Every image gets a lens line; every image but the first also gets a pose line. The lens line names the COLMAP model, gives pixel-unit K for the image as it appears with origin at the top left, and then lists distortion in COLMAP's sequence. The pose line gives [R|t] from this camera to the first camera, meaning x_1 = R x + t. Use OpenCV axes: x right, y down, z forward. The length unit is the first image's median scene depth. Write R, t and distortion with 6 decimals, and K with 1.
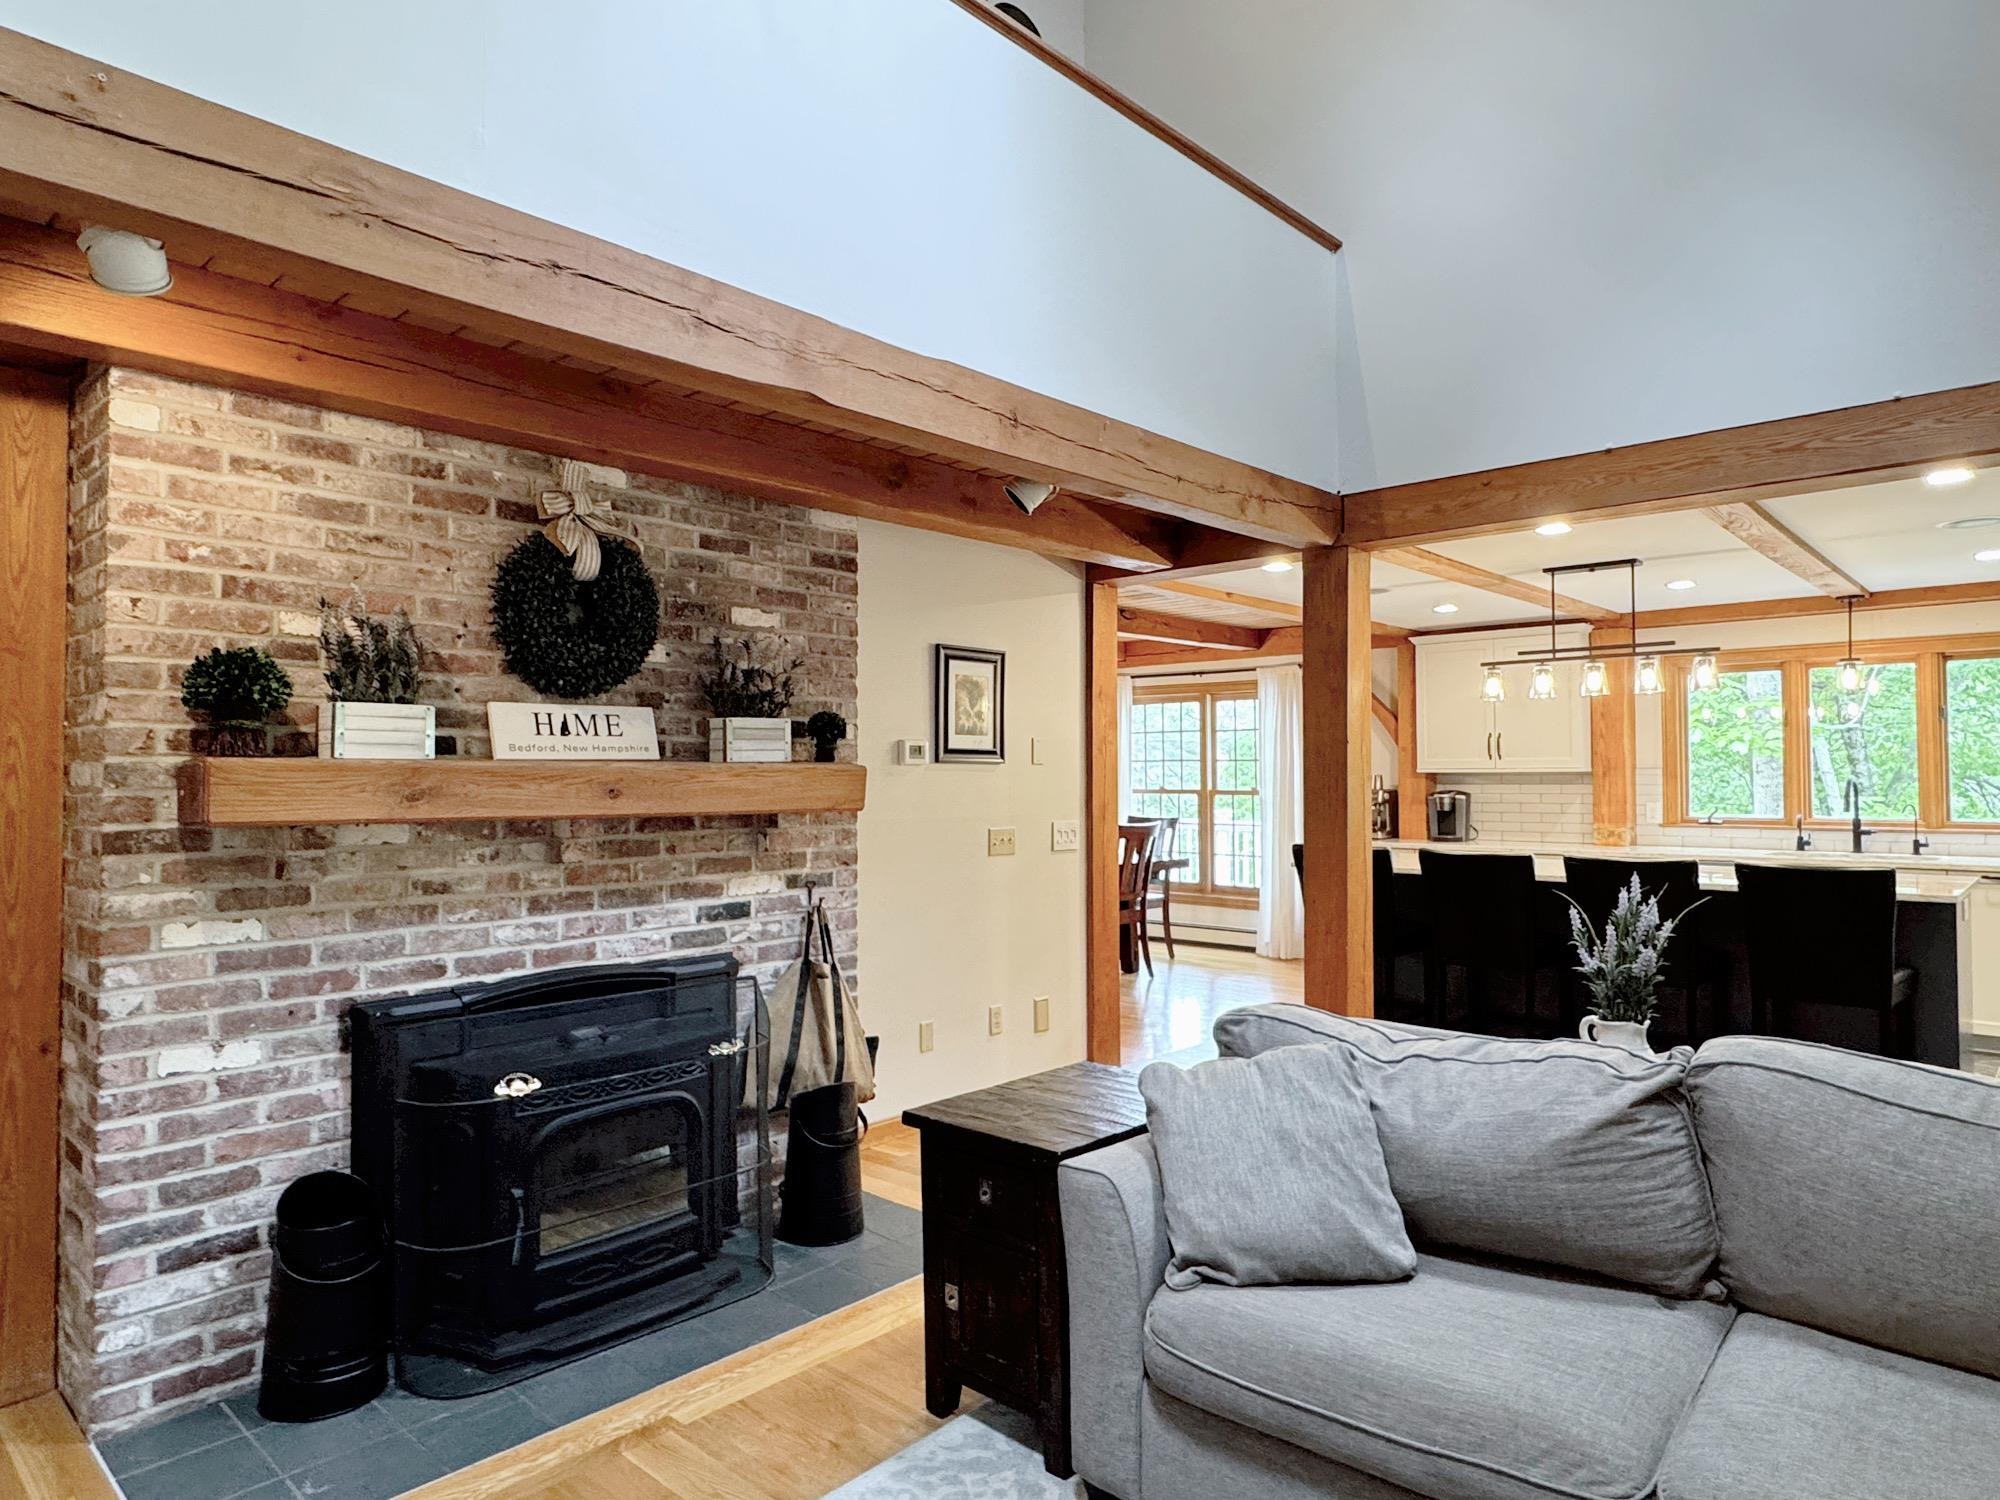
lens RADIAL K [[1209.4, 0, 1000.0], [0, 1209.4, 750.0], [0, 0, 1]] dist [0.001342, 0.001344]
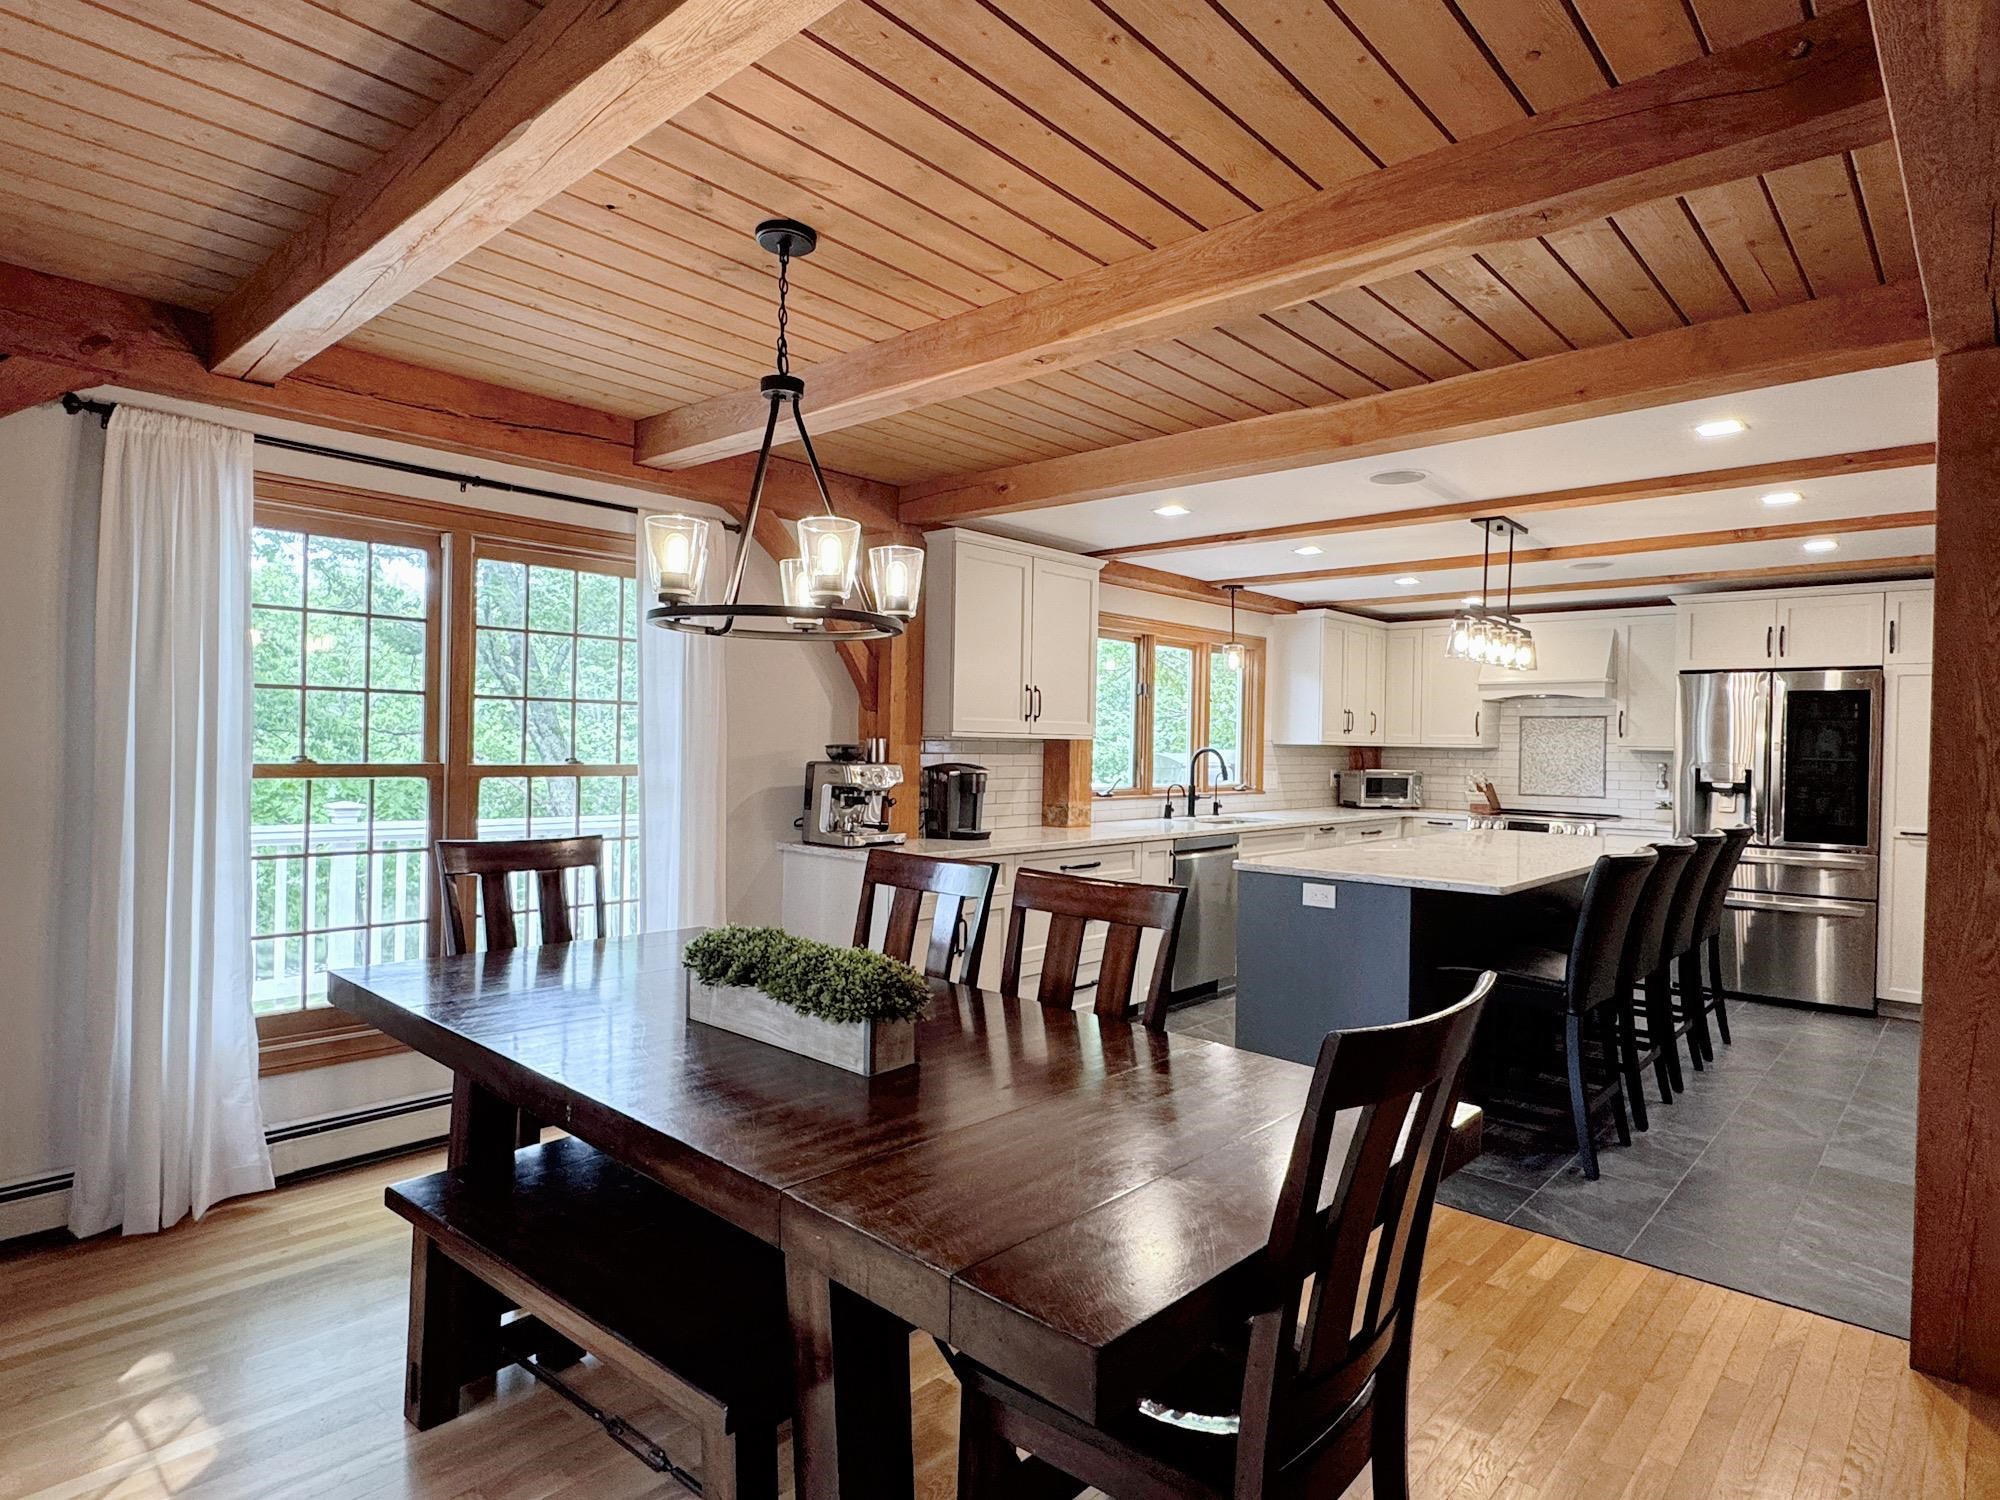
lens RADIAL K [[1113.6, 0, 998.2], [0, 1113.6, 747.8], [0, 0, 1]] dist [-0.003984, 0.002231]
pose [[-0.001432, 0.000021, 0.999999, -0.317320], [-0.038248, 0.999268, -0.000075, 0.029483], [-0.999267, -0.038248, -0.001430, 1.212288]]
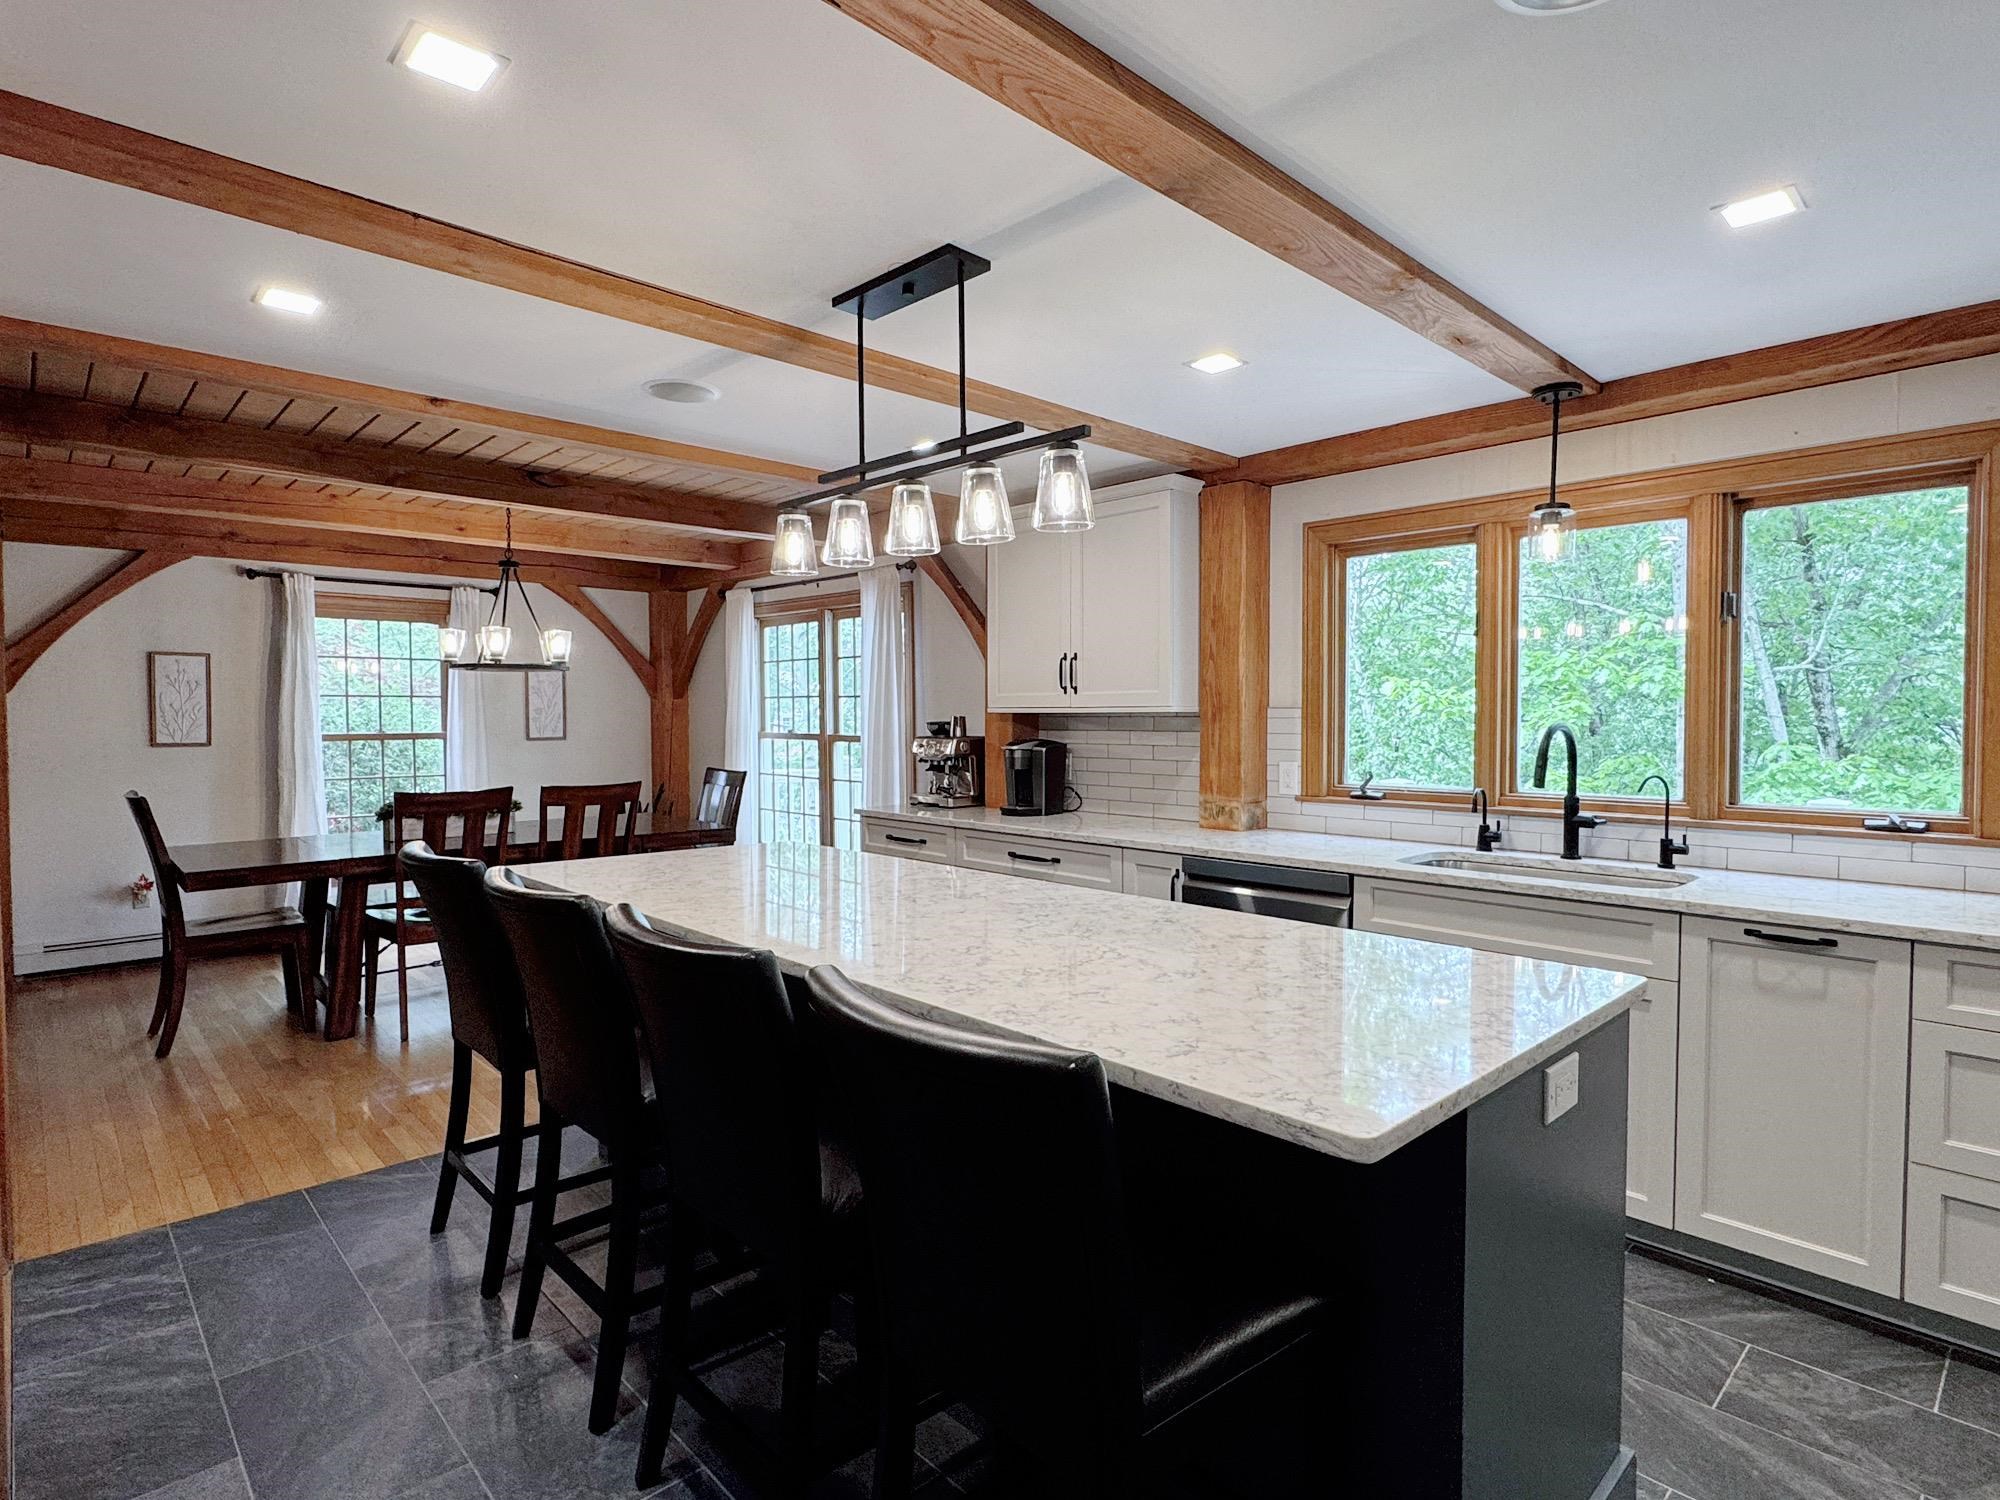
lens RADIAL K [[1044.2, 0, 996.5], [0, 1044.2, 748.9], [0, 0, 1]] dist [-0.004246, 0.001010]
pose [[0.997165, 0.007728, -0.074848, 0.489841], [-0.003734, 0.998568, 0.053361, 0.009209], [0.075153, -0.052930, 0.995766, 0.511177]]
